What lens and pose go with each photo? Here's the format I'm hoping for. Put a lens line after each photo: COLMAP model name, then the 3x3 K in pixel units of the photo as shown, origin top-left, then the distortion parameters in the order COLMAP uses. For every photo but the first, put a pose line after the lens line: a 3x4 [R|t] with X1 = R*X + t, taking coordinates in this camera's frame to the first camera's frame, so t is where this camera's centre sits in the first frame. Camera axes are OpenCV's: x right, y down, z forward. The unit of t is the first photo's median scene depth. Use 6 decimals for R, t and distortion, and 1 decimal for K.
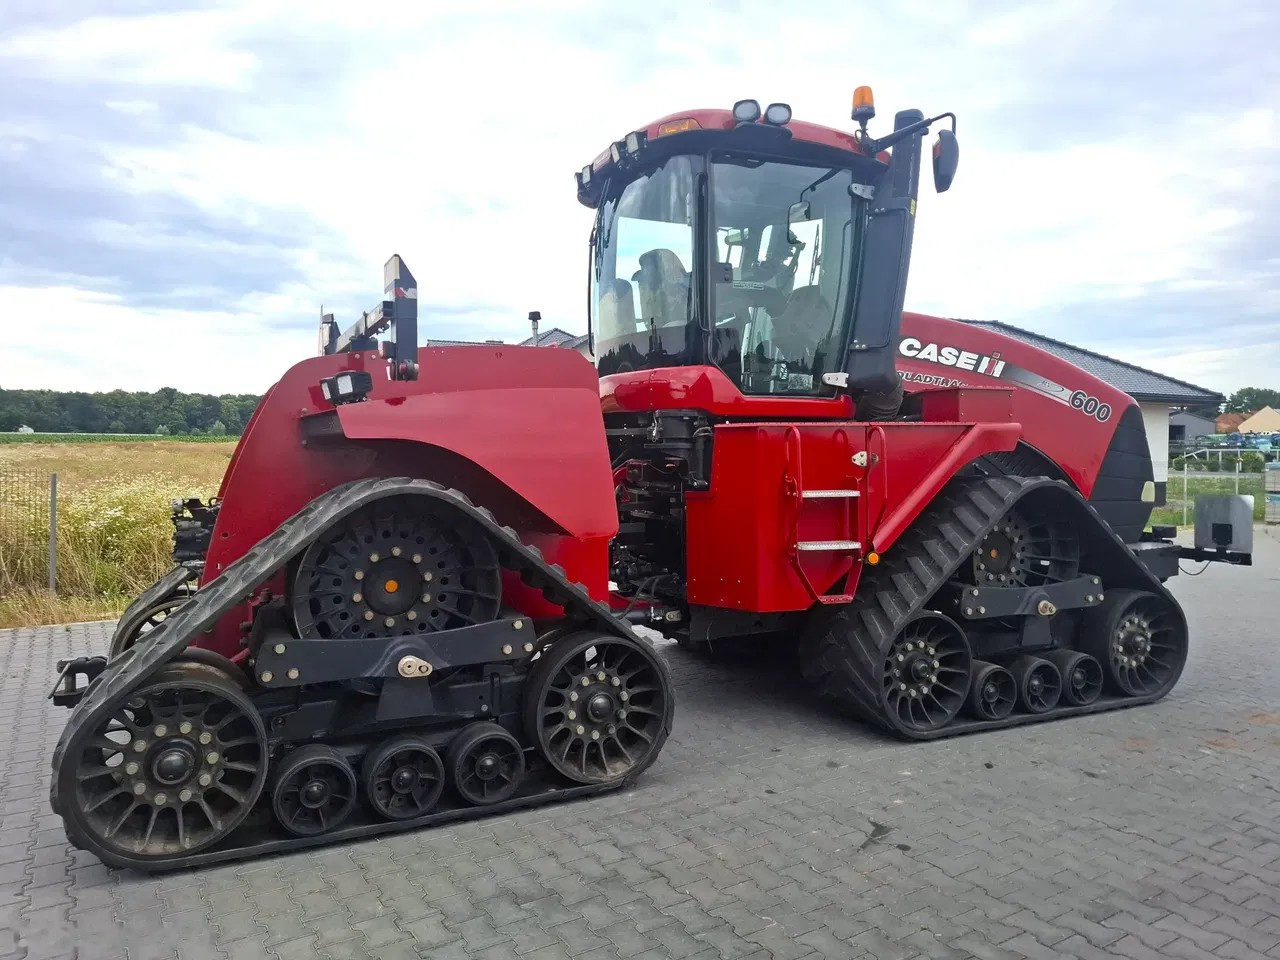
lens RADIAL K [[911.2, 0, 637.0], [0, 911.2, 481.9], [0, 0, 1]] dist [0.016081, -0.016484]
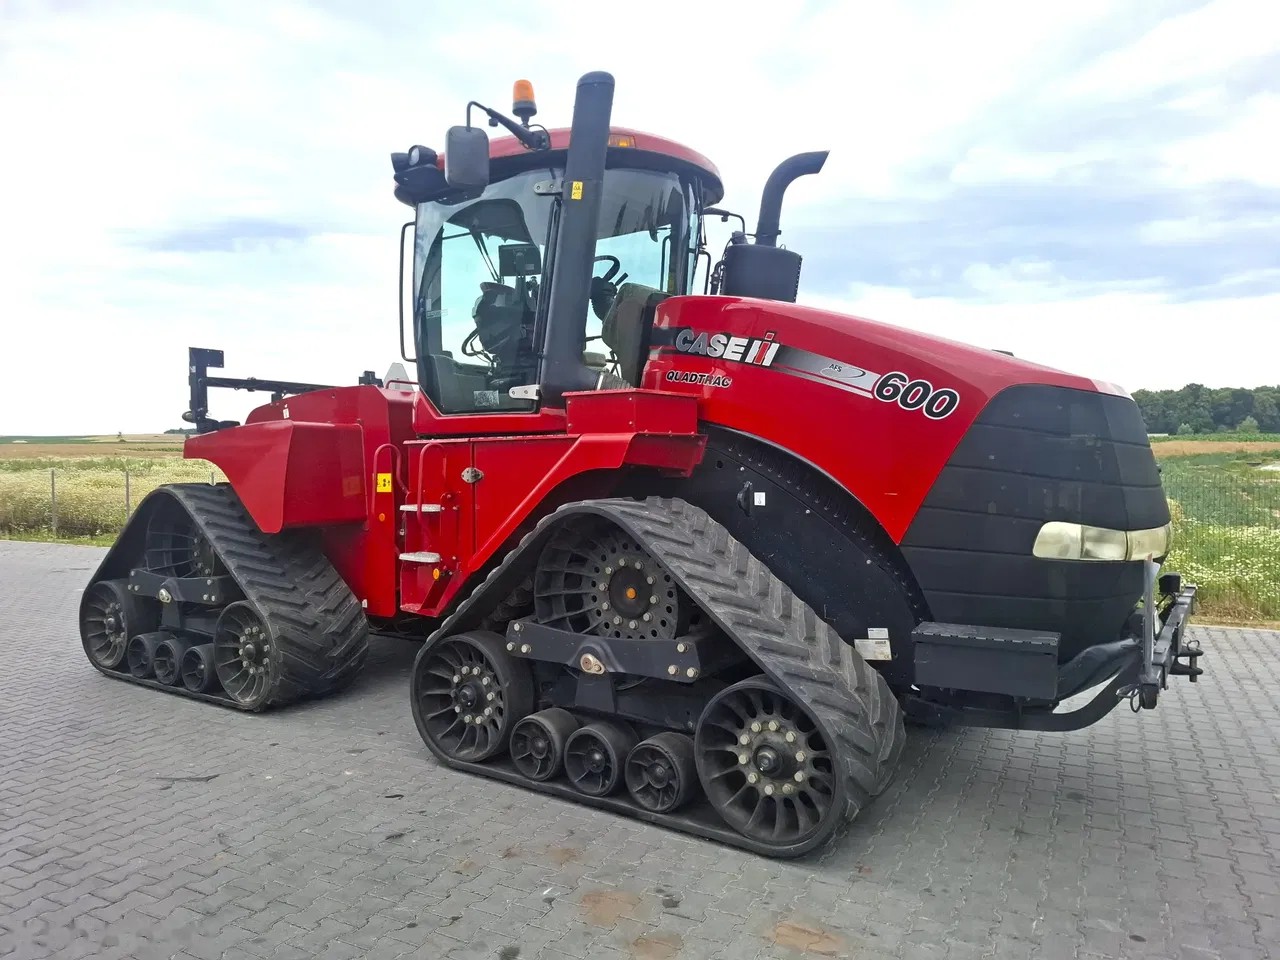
lens RADIAL K [[911.2, 0, 634.5], [0, 911.2, 480.6], [0, 0, 1]] dist [0.016081, -0.016484]
pose [[0.499116, 0.020427, -0.866294, 1.187160], [-0.020668, 0.999718, 0.011665, -0.034098], [0.866289, 0.012082, 0.499398, 0.651840]]
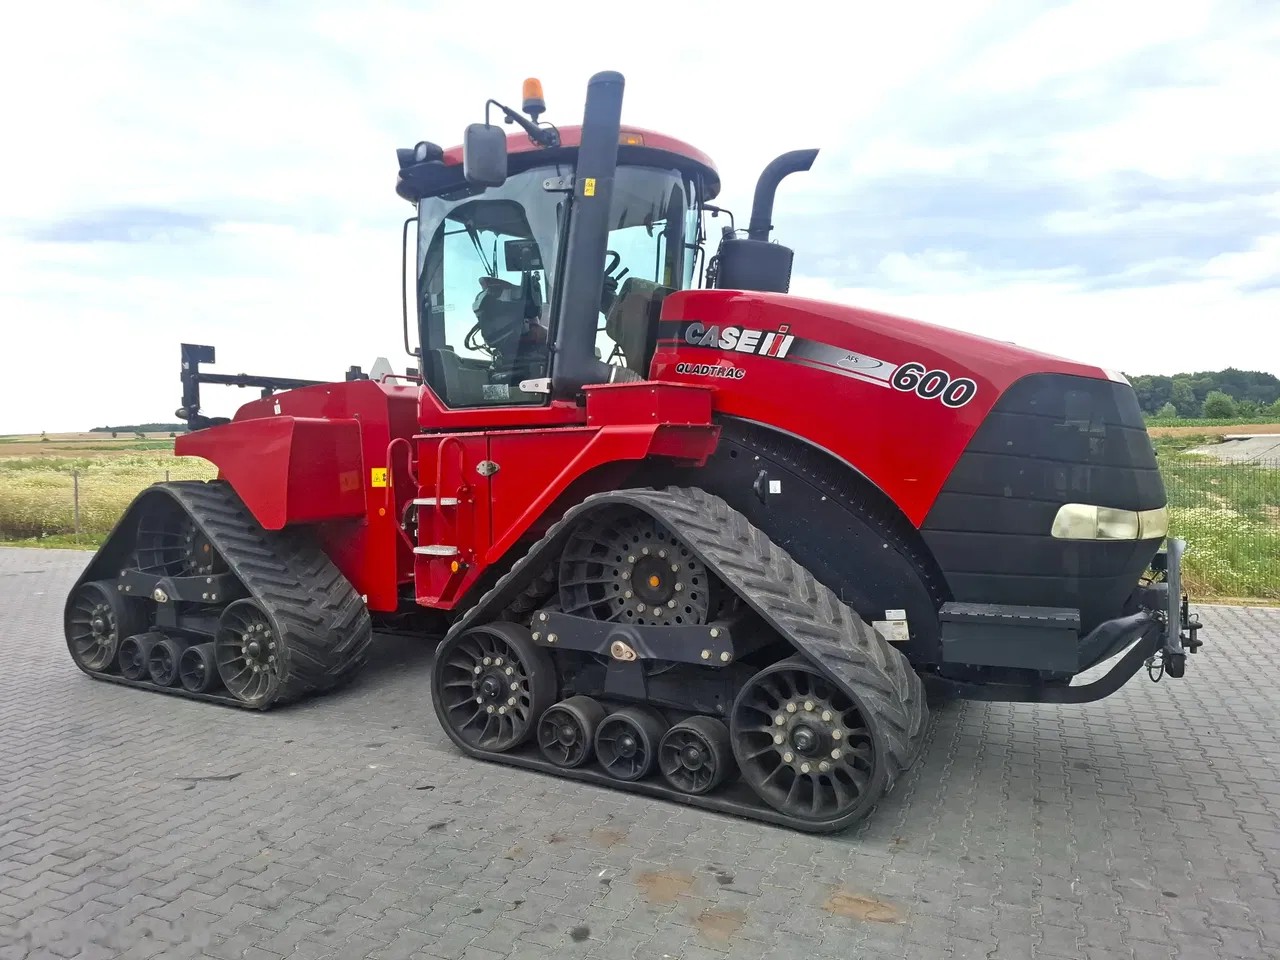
lens RADIAL K [[909.7, 0, 625.7], [0, 909.7, 468.5], [0, 0, 1]] dist [0.020242, -0.019383]
pose [[0.547165, 0.008546, -0.836981, 1.160332], [-0.006341, 0.999962, 0.006065, -0.031399], [0.837001, 0.001989, 0.547198, 0.574195]]
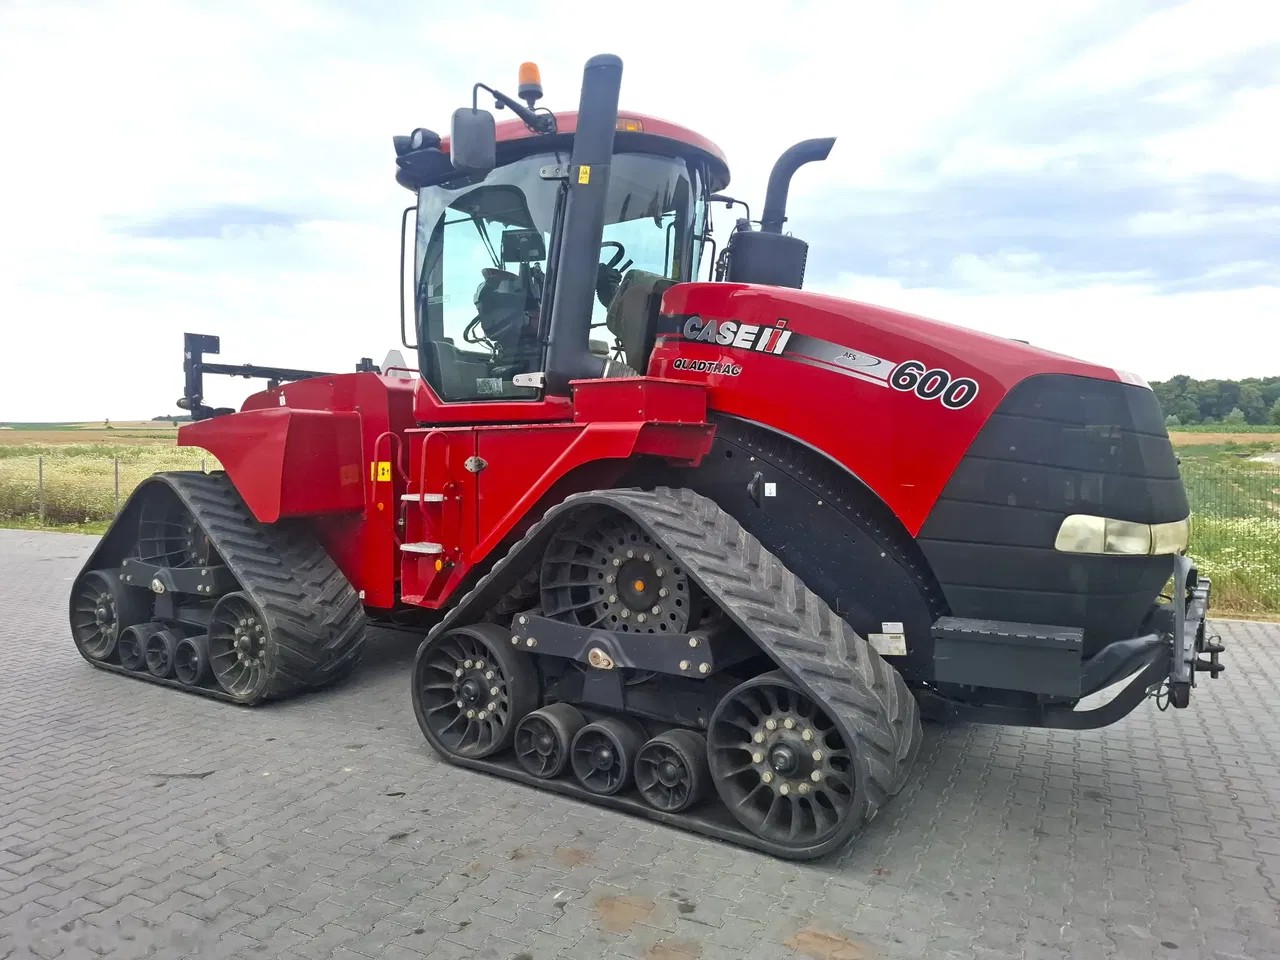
lens RADIAL K [[911.2, 0, 630.7], [0, 911.2, 462.3], [0, 0, 1]] dist [0.016081, -0.016484]
pose [[0.505887, 0.015481, -0.862461, 1.161284], [-0.024380, 0.999696, 0.003644, -0.034491], [0.862255, 0.019183, 0.506111, 0.645033]]
